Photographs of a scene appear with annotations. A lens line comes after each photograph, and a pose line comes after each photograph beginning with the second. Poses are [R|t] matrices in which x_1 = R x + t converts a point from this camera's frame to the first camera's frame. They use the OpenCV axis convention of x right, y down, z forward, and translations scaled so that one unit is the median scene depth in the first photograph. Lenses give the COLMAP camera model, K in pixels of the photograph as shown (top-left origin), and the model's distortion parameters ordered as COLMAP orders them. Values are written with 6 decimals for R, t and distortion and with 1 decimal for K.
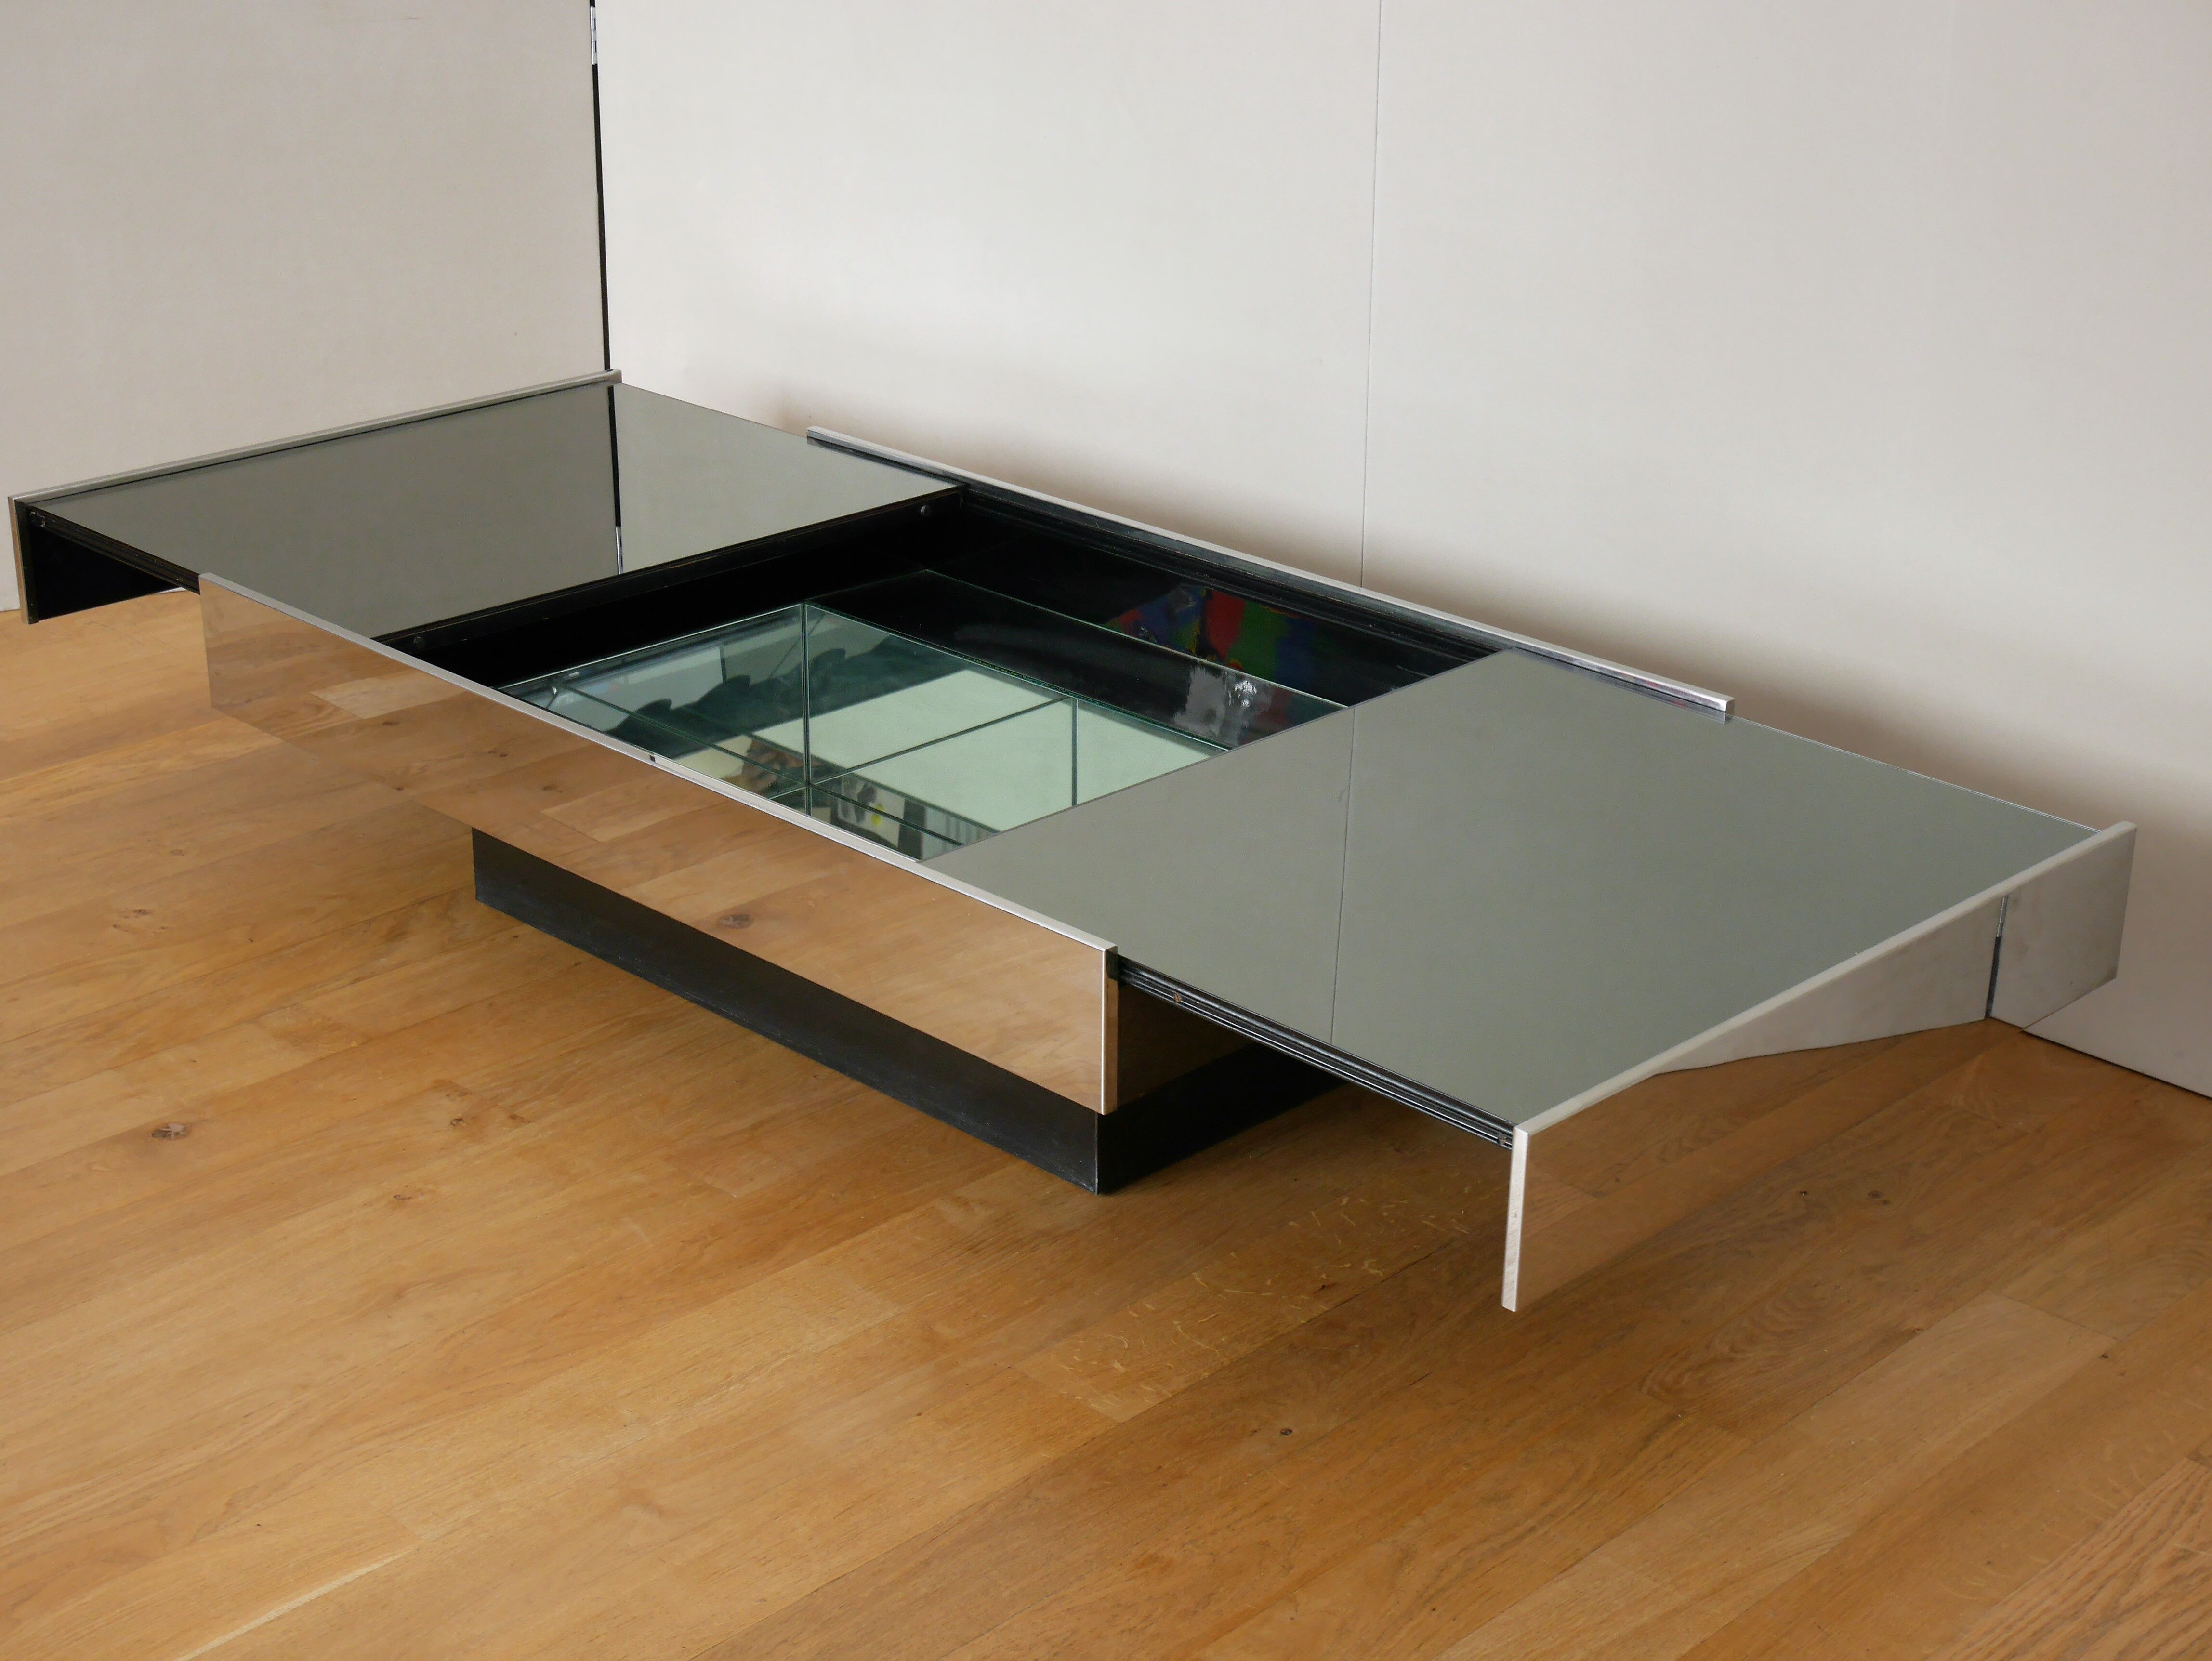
lens RADIAL K [[3578.0, 0, 1106.0], [0, 3578.0, 830.5], [0, 0, 1]] dist [-0.004011, -0.064106]
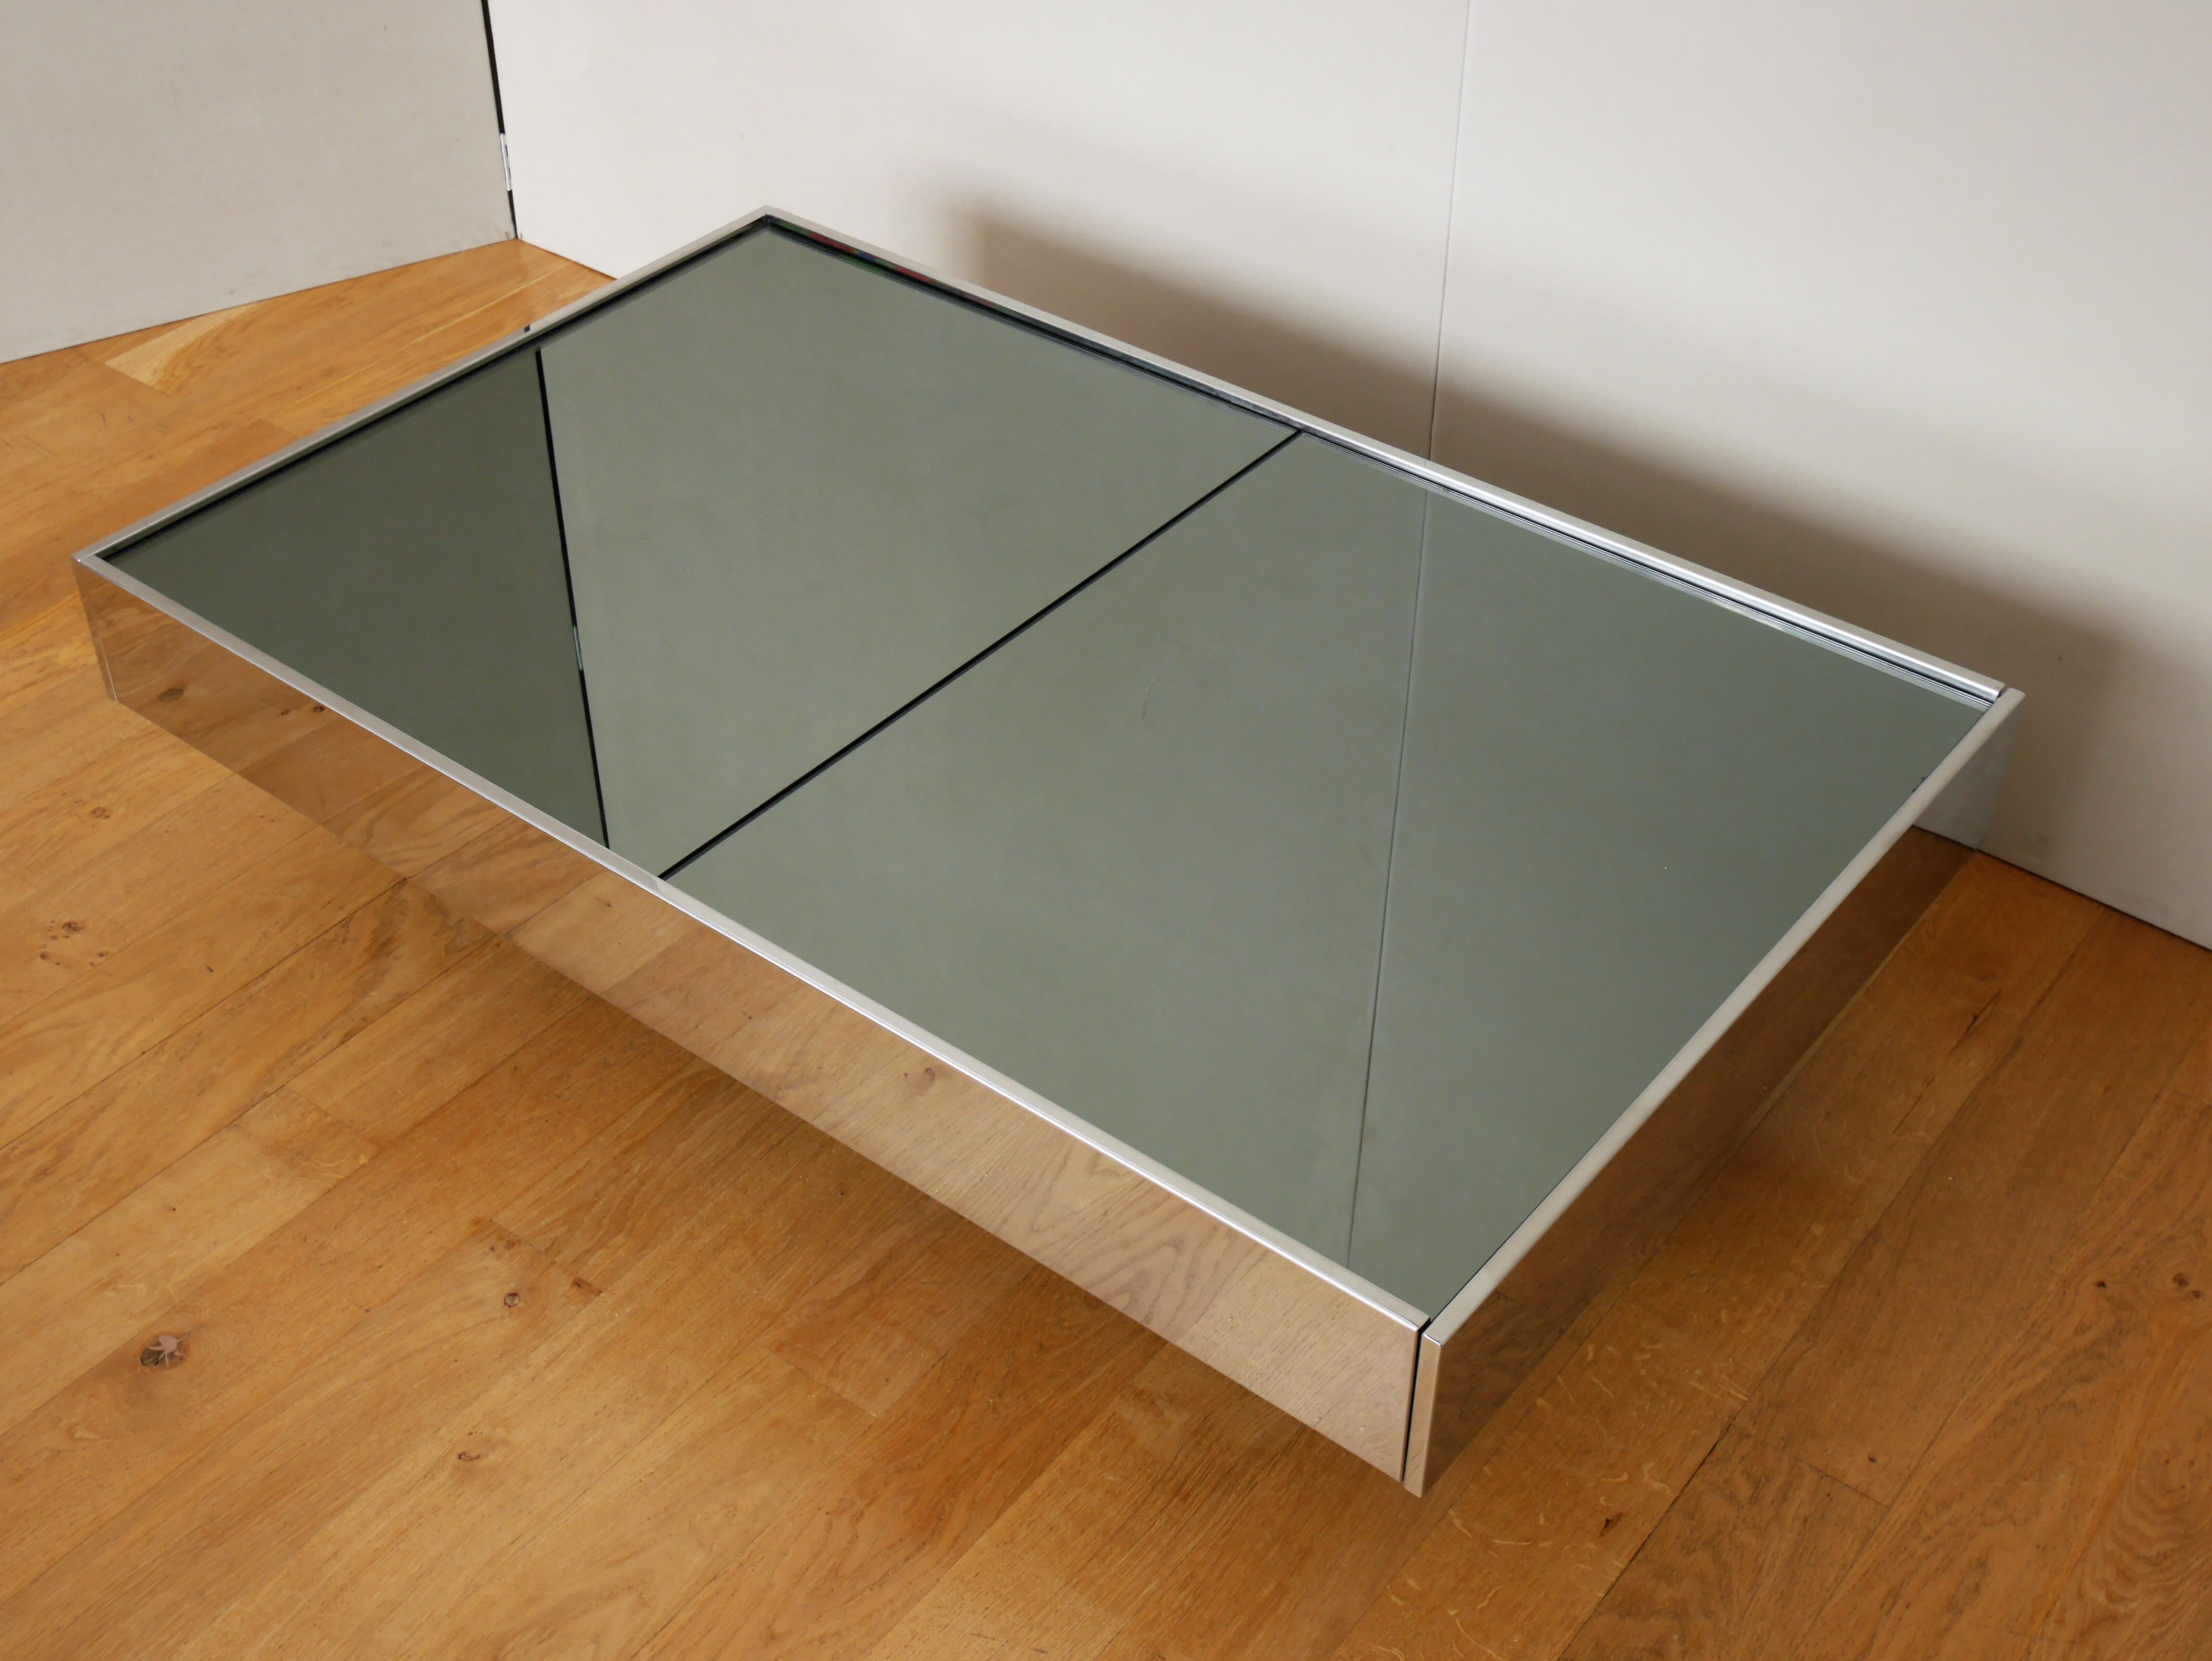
lens RADIAL K [[2737.3, 0, 1106.0], [0, 2737.3, 830.5], [0, 0, 1]] dist [-0.014077, -0.022132]
pose [[0.993160, -0.076553, 0.088168, -0.099589], [0.047468, 0.954586, 0.294131, -0.220223], [-0.106681, -0.287934, 0.951690, 0.446028]]
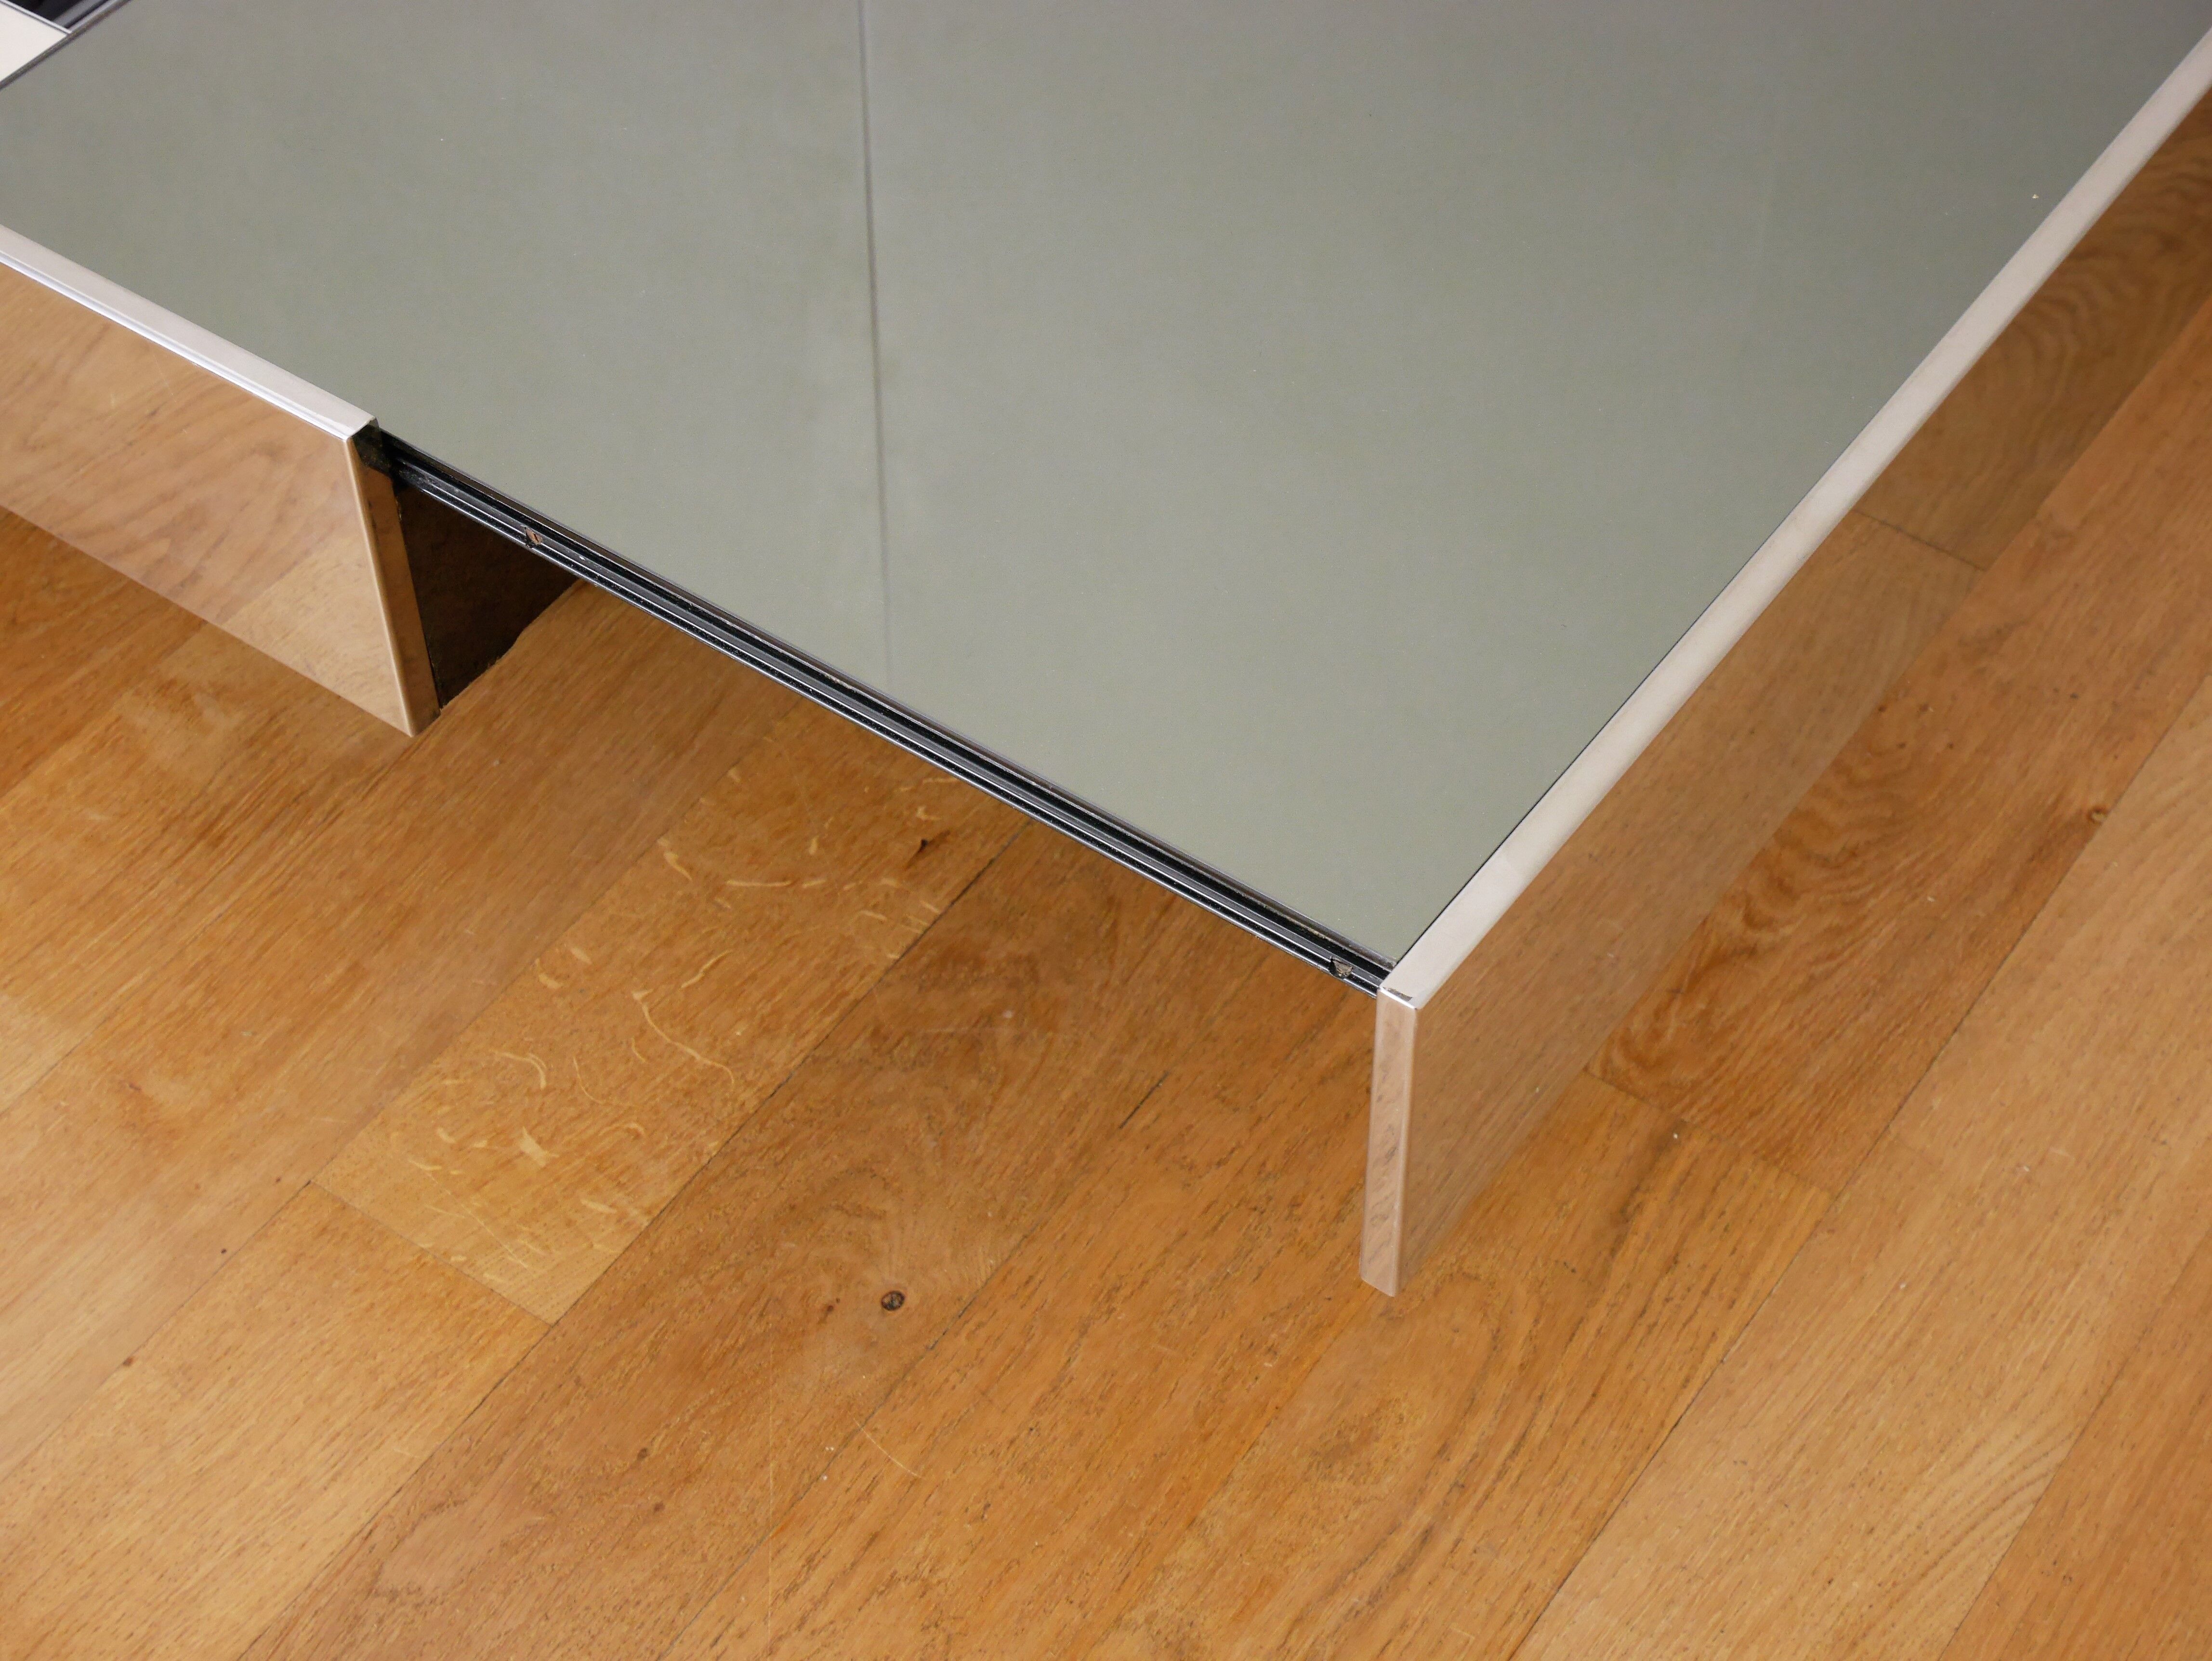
lens RADIAL K [[4022.4, 0, 1106.0], [0, 4022.4, 830.5], [0, 0, 1]] dist [-0.014239, 0.088630]
pose [[0.986668, -0.136993, 0.087862, 0.036632], [0.085940, 0.897027, 0.433540, -0.114219], [-0.138207, -0.420209, 0.896841, 0.491808]]
